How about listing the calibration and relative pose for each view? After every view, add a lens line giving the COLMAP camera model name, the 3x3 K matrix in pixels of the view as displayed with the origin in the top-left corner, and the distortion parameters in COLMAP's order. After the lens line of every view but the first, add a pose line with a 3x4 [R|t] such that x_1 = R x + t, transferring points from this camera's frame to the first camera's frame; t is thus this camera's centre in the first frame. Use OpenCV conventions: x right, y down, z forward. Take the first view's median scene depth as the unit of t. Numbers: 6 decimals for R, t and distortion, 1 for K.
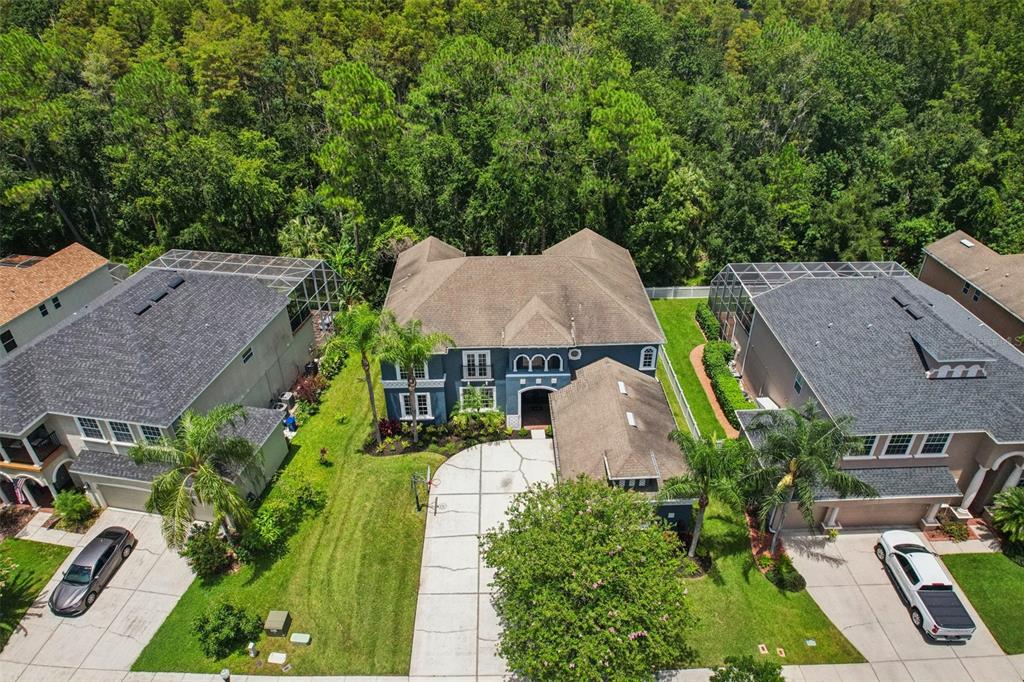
lens RADIAL K [[654.1, 0, 510.6], [0, 654.1, 347.3], [0, 0, 1]] dist [-0.025970, 0.017085]
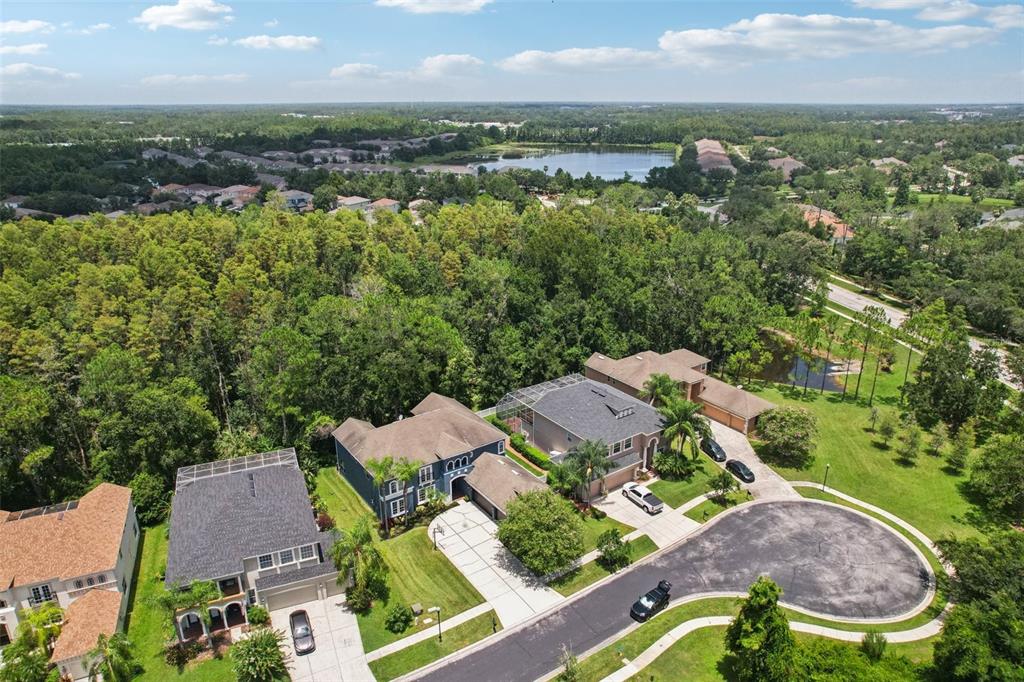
lens RADIAL K [[654.1, 0, 509.3], [0, 654.1, 339.7], [0, 0, 1]] dist [-0.025970, 0.017085]
pose [[0.840527, -0.182158, 0.510228, -0.741580], [0.291417, 0.945945, -0.142353, -0.002461], [-0.456717, 0.268341, 0.848176, -0.812764]]
